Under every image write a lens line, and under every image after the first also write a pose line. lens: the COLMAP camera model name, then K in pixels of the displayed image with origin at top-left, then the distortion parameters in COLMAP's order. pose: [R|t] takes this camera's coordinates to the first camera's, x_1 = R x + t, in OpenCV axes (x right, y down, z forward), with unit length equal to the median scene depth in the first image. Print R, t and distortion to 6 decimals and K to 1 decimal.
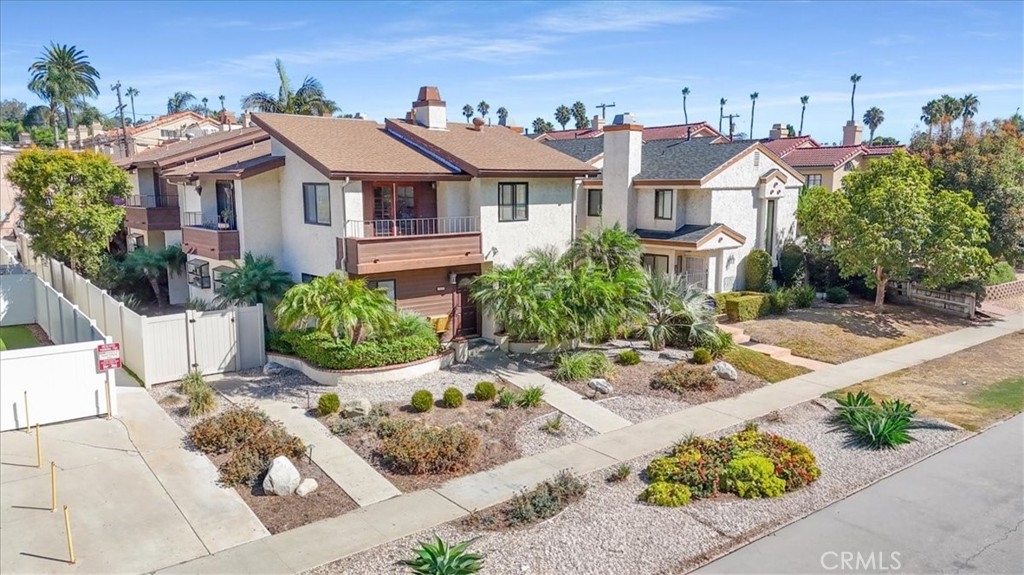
lens RADIAL K [[766.7, 0, 515.3], [0, 766.7, 292.4], [0, 0, 1]] dist [0.068979, -0.004687]
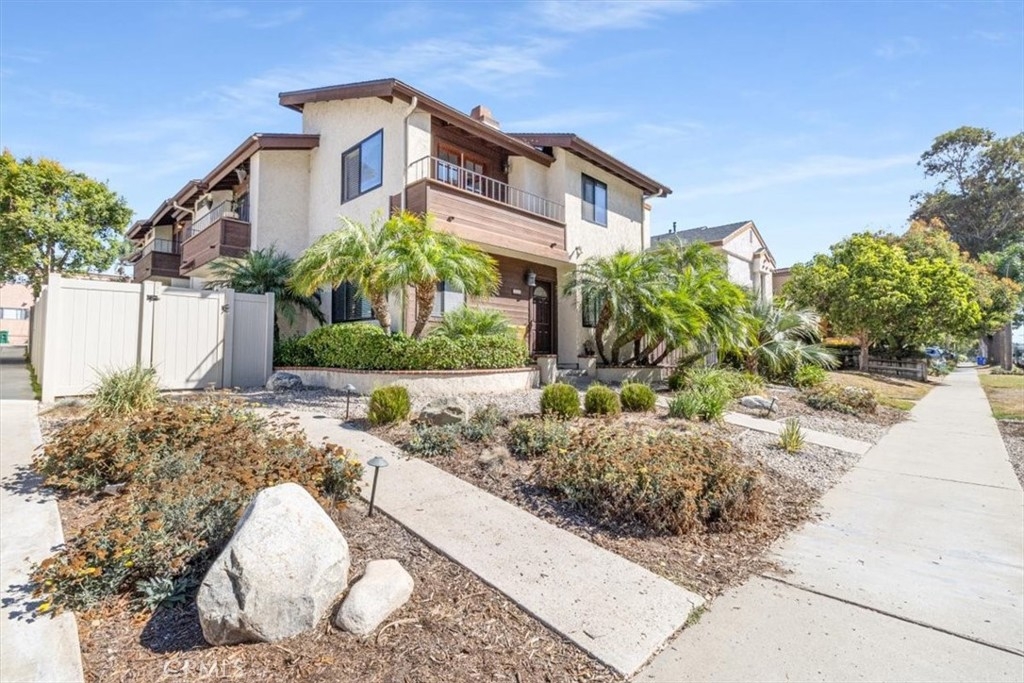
lens RADIAL K [[473.0, 0, 509.9], [0, 473.0, 335.9], [0, 0, 1]] dist [0.007924, 0.000570]
pose [[0.992120, 0.006873, 0.125105, -0.174144], [0.017449, 0.981184, -0.192283, 0.139196], [-0.124073, 0.192951, 0.973332, 0.579729]]
